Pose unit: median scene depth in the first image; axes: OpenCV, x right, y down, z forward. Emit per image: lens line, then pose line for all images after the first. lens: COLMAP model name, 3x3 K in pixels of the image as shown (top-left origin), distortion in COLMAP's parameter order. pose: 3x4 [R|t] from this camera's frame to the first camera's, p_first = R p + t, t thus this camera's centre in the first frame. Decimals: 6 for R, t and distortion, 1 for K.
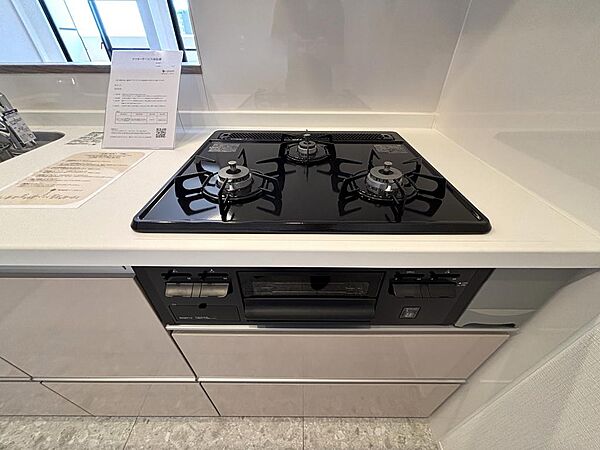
lens RADIAL K [[245.1, 0, 299.7], [0, 245.1, 228.9], [0, 0, 1]] dist [-0.006045, 0.000092]
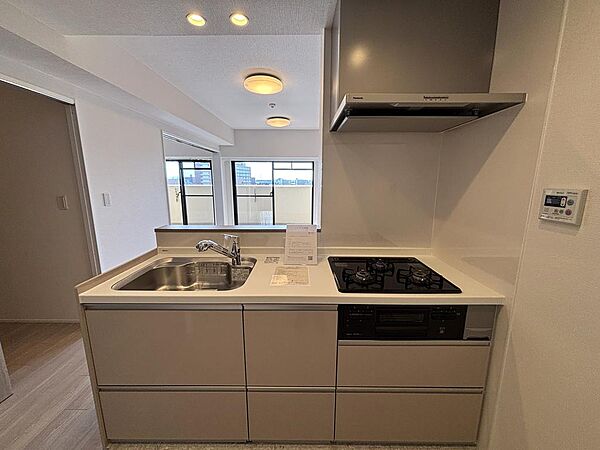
lens RADIAL K [[245.1, 0, 300.6], [0, 245.1, 223.1], [0, 0, 1]] dist [-0.006045, 0.000092]
pose [[0.999999, 0.000621, 0.001068, -0.839387], [-0.000066, 0.889869, -0.456215, 0.437893], [-0.001234, 0.456215, 0.889869, -1.439887]]
